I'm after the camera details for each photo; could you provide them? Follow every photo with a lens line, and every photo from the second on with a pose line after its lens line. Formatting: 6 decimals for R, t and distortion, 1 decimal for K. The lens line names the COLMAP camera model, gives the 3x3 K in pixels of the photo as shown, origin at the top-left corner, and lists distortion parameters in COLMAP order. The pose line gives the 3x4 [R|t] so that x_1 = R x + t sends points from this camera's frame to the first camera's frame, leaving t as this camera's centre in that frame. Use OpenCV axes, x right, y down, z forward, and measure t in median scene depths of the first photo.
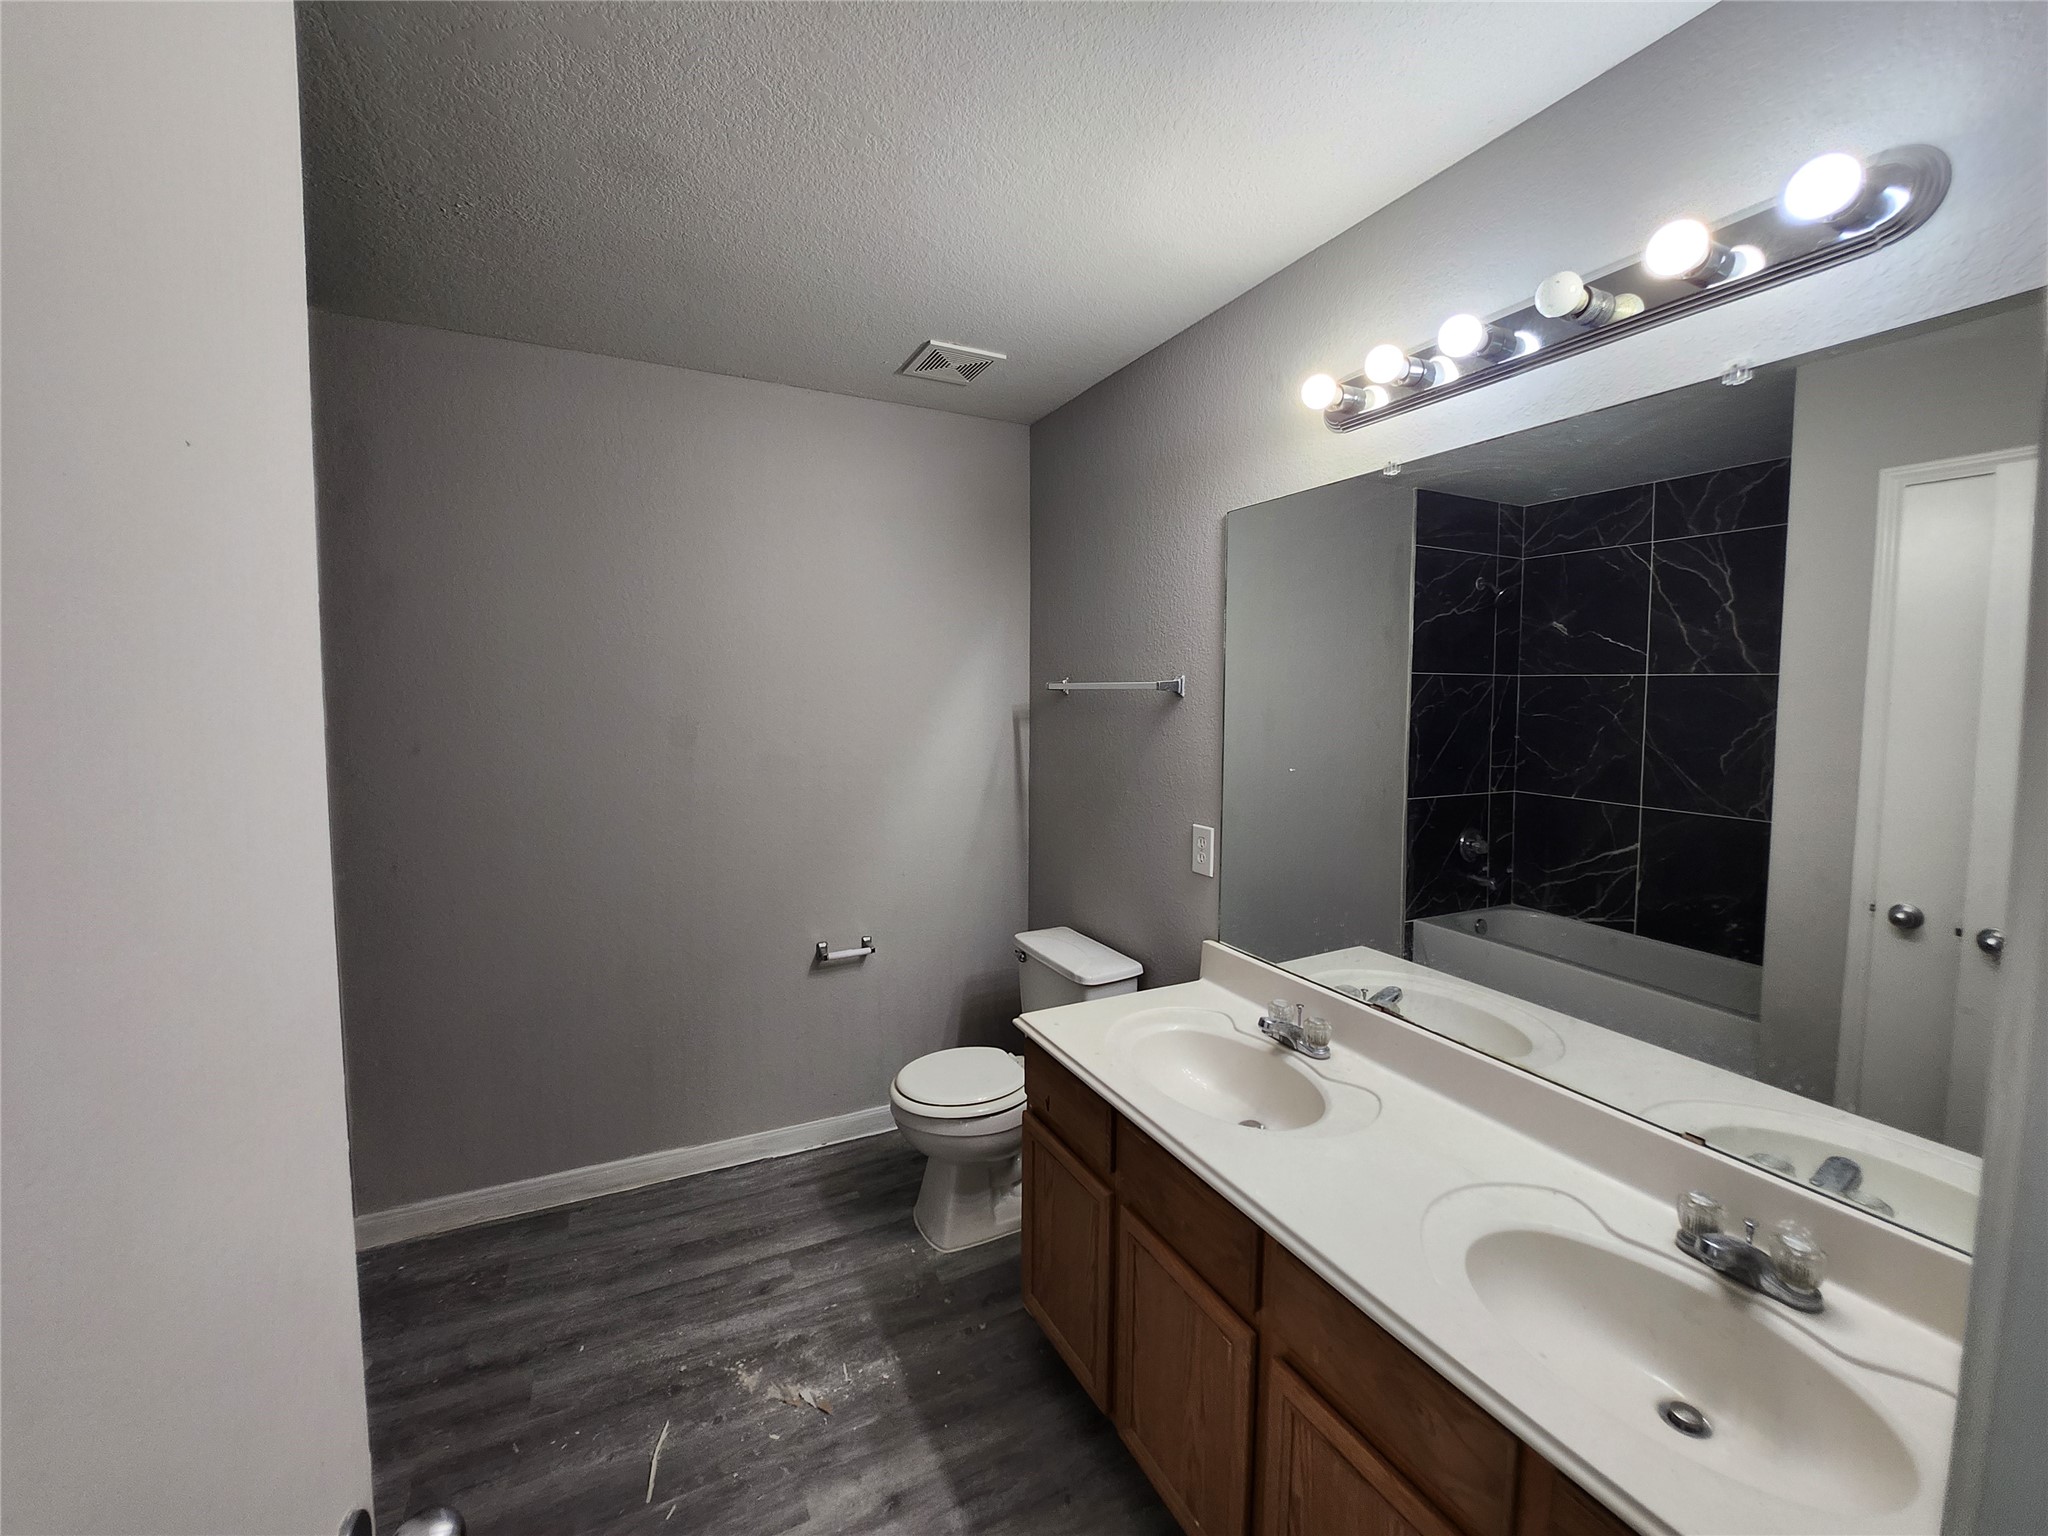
lens RADIAL K [[820.7, 0, 1005.4], [0, 820.7, 738.5], [0, 0, 1]] dist [-0.010134, -0.005606]
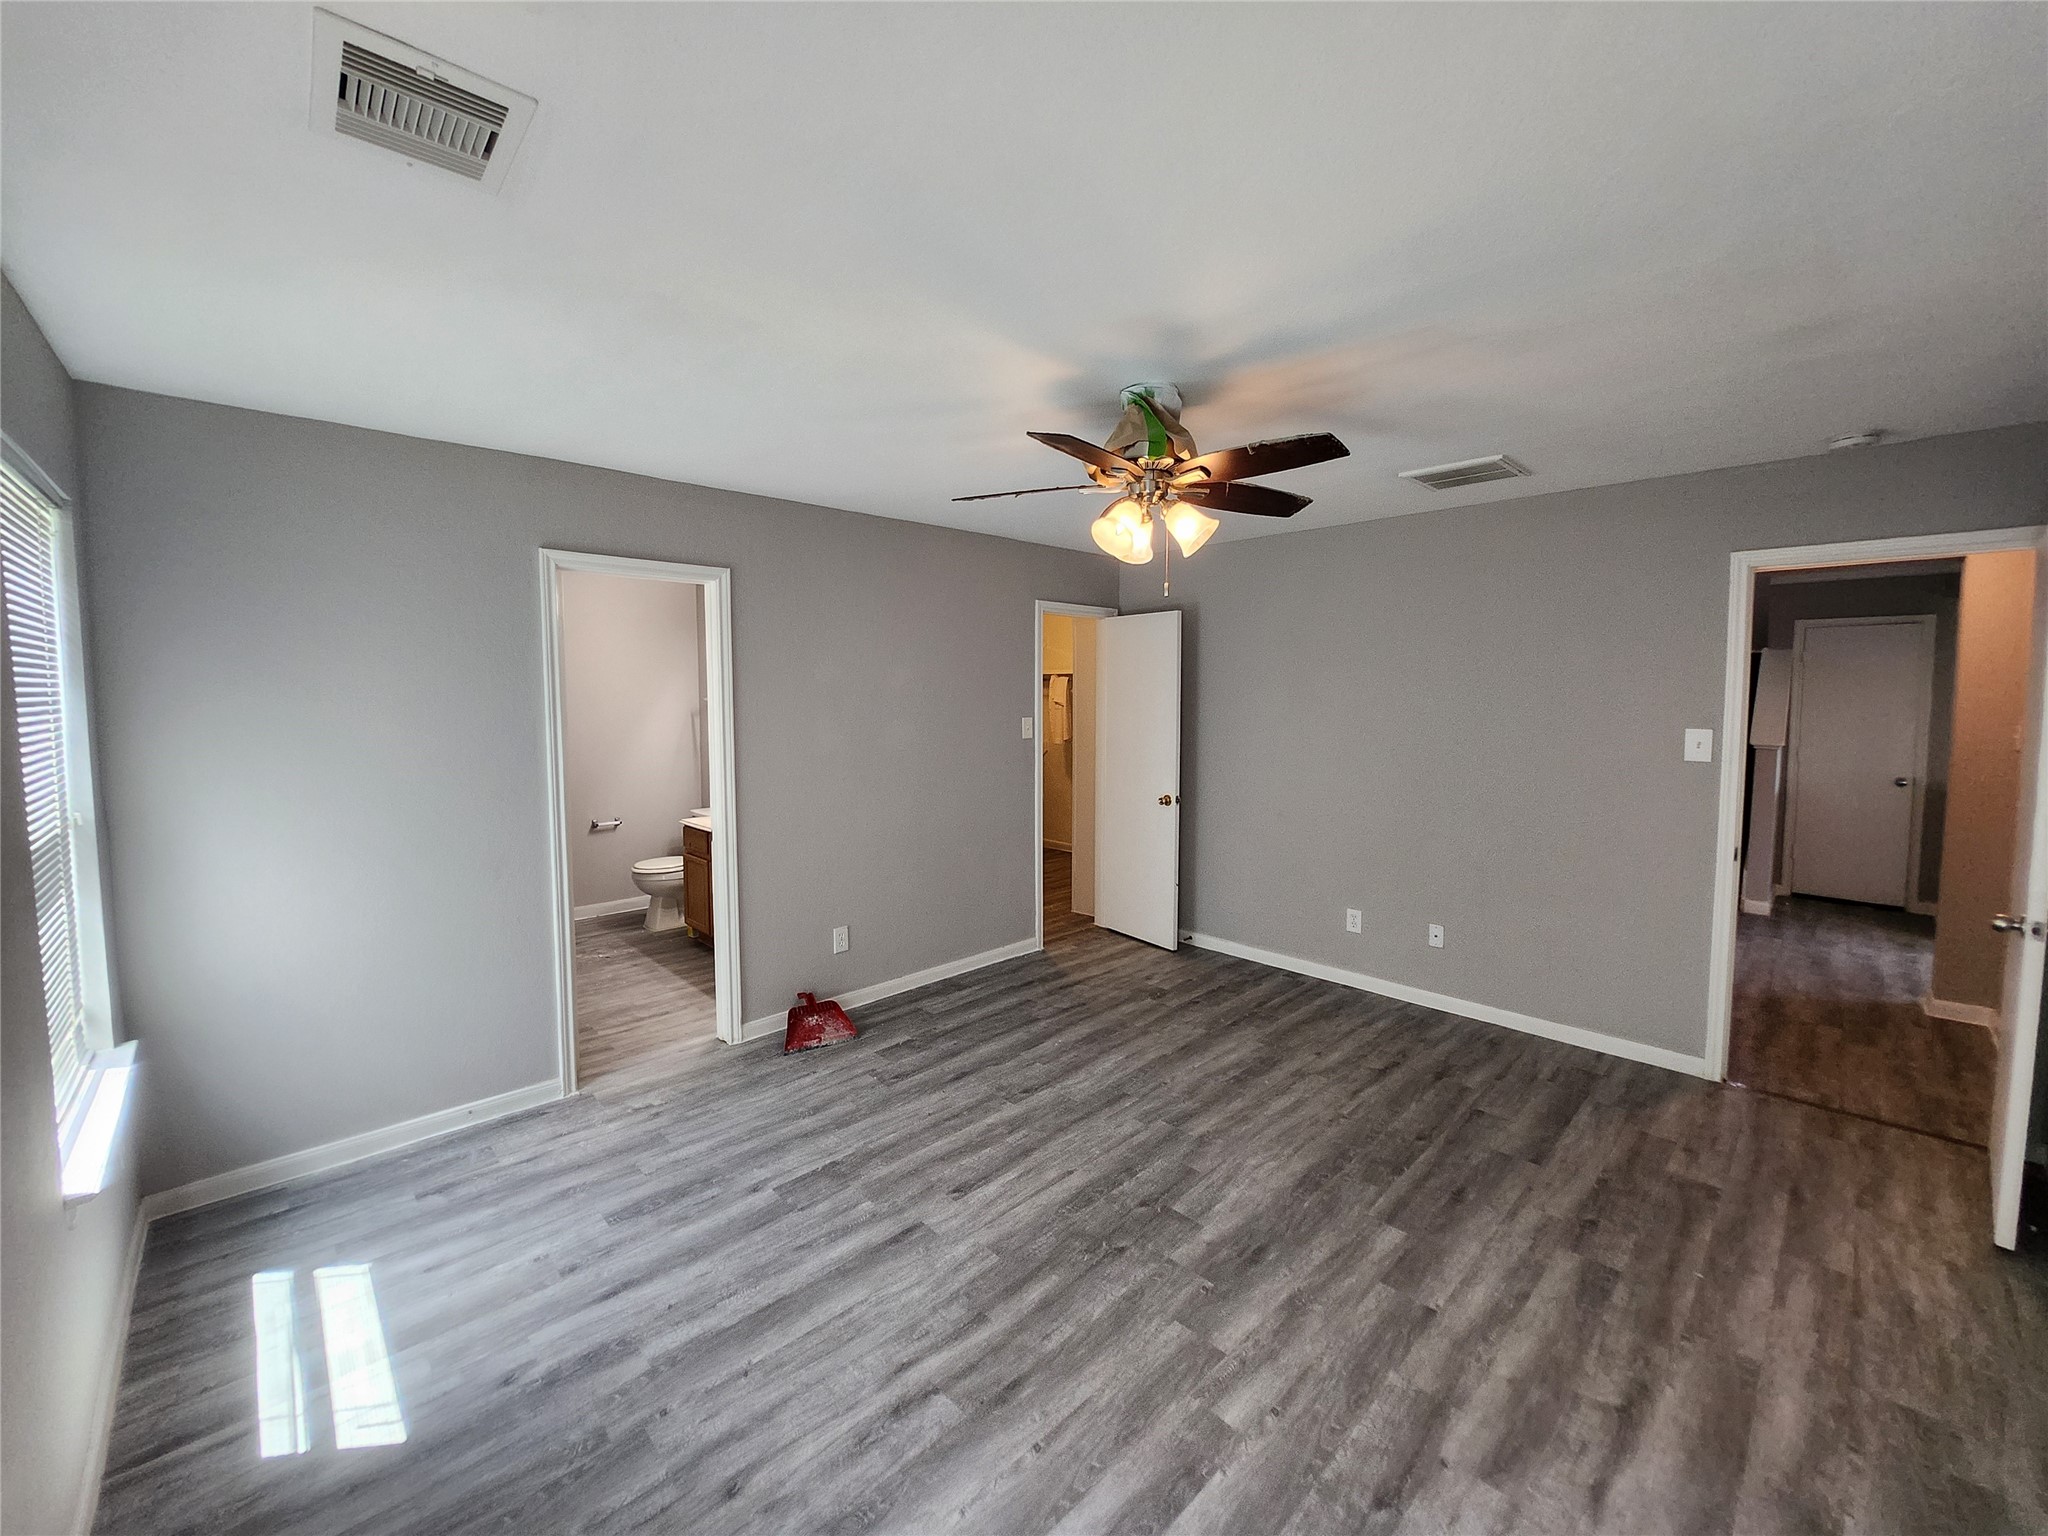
lens RADIAL K [[816.1, 0, 1012.8], [0, 816.1, 742.9], [0, 0, 1]] dist [-0.010745, -0.005469]
pose [[0.953493, -0.021196, 0.300668, 0.294239], [0.020900, 0.999773, 0.004198, 0.113401], [-0.300688, 0.002281, 0.953720, -2.200971]]
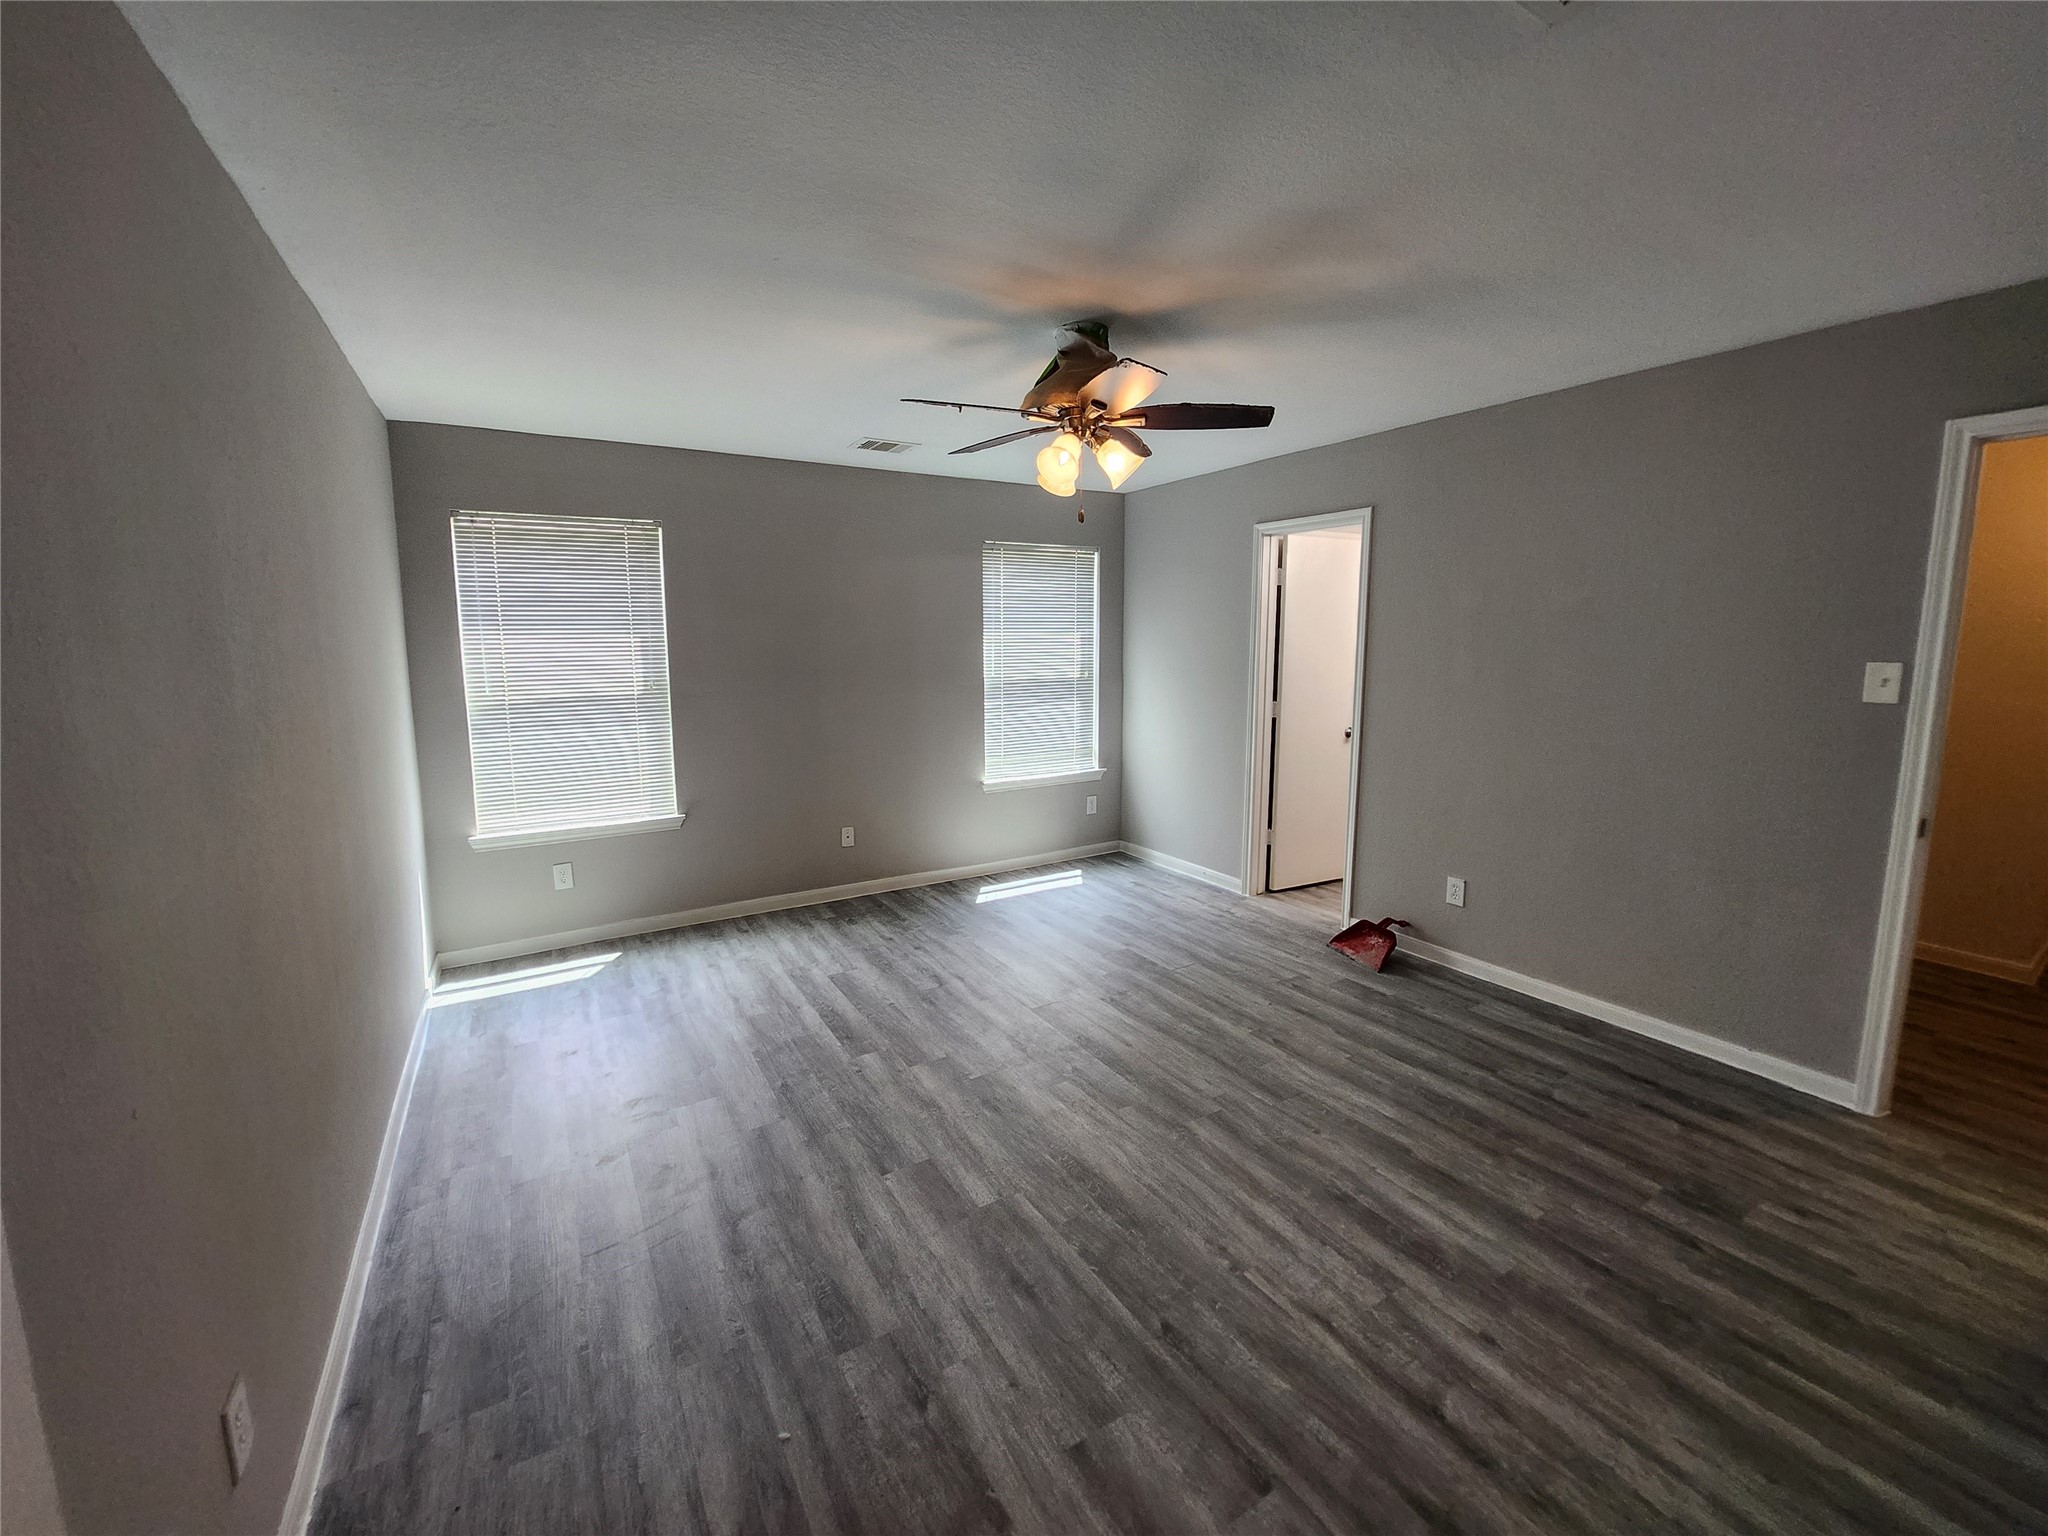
lens RADIAL K [[816.1, 0, 1012.8], [0, 816.1, 742.9], [0, 0, 1]] dist [-0.010745, -0.005469]
pose [[0.084596, 0.127466, -0.988229, 2.559235], [-0.058643, 0.990702, 0.122765, 0.096819], [0.994688, 0.047568, 0.091285, -1.151861]]
